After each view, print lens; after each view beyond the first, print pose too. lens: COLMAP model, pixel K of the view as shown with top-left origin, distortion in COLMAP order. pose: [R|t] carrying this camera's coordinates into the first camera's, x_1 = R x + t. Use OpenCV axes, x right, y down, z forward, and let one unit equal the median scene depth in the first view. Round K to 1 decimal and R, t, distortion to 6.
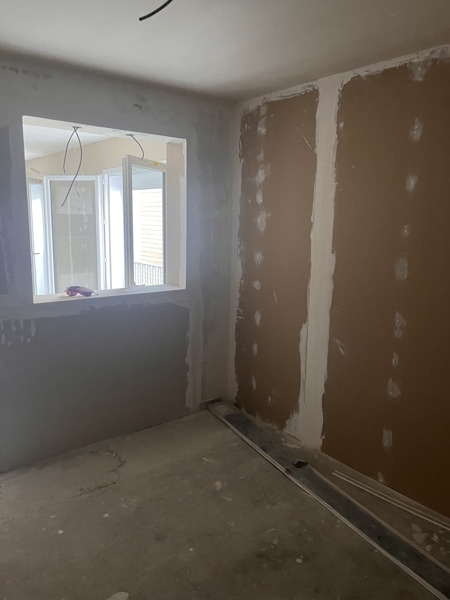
lens RADIAL K [[455.5, 0, 226.2], [0, 455.5, 303.0], [0, 0, 1]] dist [0.074825, -0.100638]
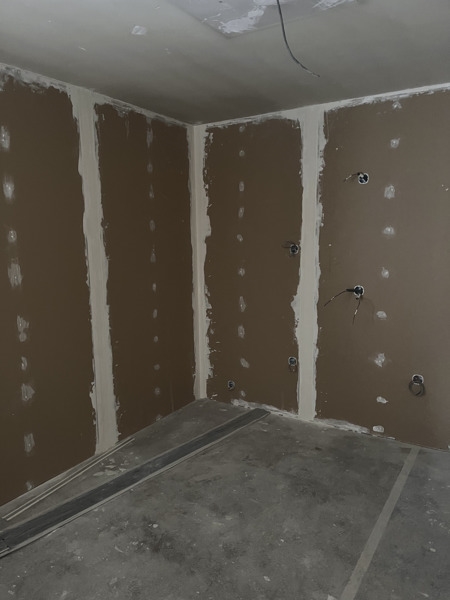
lens RADIAL K [[455.5, 0, 226.2], [0, 455.5, 303.0], [0, 0, 1]] dist [0.074825, -0.100638]
pose [[-0.350018, -0.158096, 0.923306, -0.629431], [0.160586, 0.960937, 0.225416, -0.144478], [-0.922876, 0.227169, -0.310957, 0.776982]]
